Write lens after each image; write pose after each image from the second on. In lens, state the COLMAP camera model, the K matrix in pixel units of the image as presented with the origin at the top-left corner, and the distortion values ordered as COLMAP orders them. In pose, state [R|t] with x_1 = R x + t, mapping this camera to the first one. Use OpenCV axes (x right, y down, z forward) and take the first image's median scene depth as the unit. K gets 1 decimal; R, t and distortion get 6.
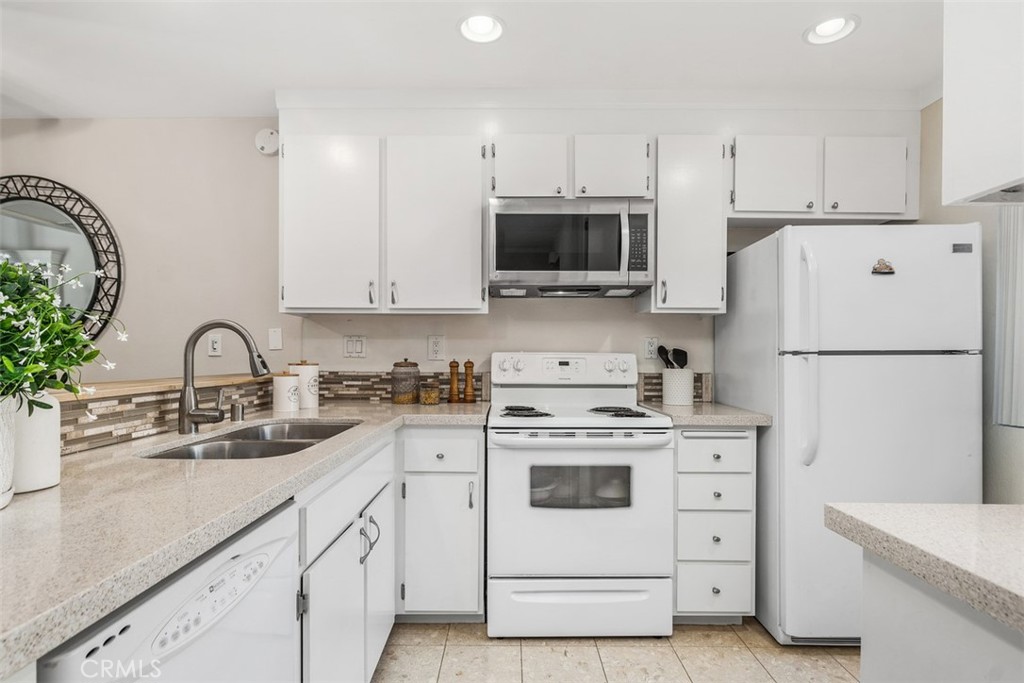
lens RADIAL K [[519.9, 0, 505.1], [0, 519.9, 361.1], [0, 0, 1]] dist [0.001752, -0.000456]
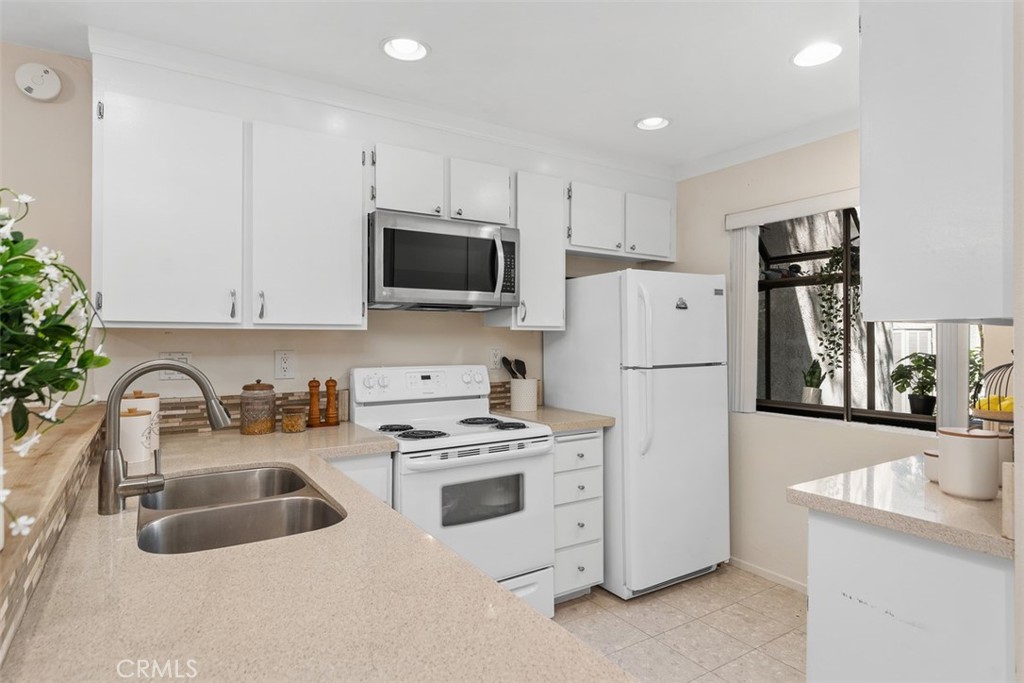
lens RADIAL K [[569.8, 0, 513.4], [0, 569.8, 336.8], [0, 0, 1]] dist [-0.000922, 0.001666]
pose [[0.833084, -0.001628, 0.553145, -0.390700], [0.009079, 0.999901, -0.010732, -0.066864], [-0.553073, 0.013962, 0.833016, -0.003716]]
